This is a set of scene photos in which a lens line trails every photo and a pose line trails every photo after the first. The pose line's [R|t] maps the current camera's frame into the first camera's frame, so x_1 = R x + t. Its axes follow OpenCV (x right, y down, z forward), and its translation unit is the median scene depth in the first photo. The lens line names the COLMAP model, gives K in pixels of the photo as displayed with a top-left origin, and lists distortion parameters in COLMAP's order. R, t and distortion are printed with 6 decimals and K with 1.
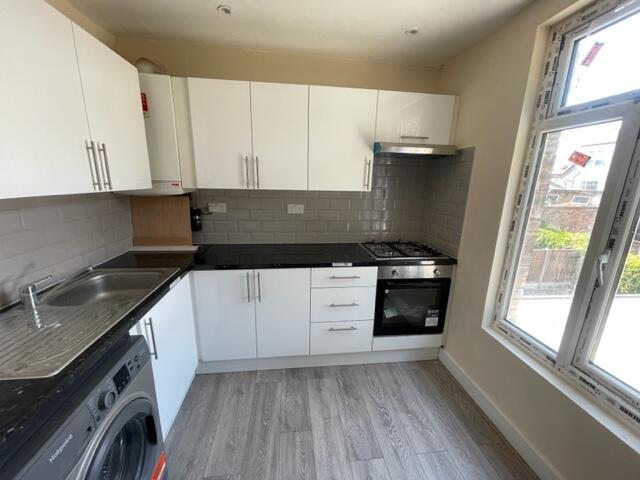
lens RADIAL K [[258.9, 0, 320.0], [0, 258.9, 240.0], [0, 0, 1]] dist [-0.003400, 0.000135]
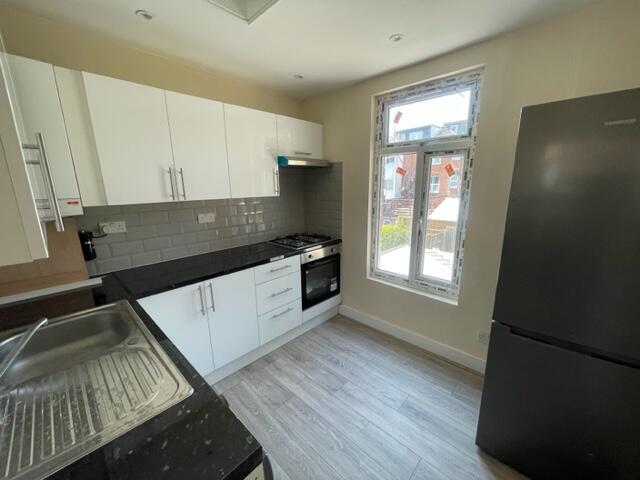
lens RADIAL K [[258.9, 0, 320.0], [0, 258.9, 240.0], [0, 0, 1]] dist [-0.003400, 0.000135]
pose [[0.768147, -0.167732, 0.617912, -0.474009], [0.176078, 0.983205, 0.048003, -0.010209], [-0.615586, 0.071927, 0.784780, -0.058999]]
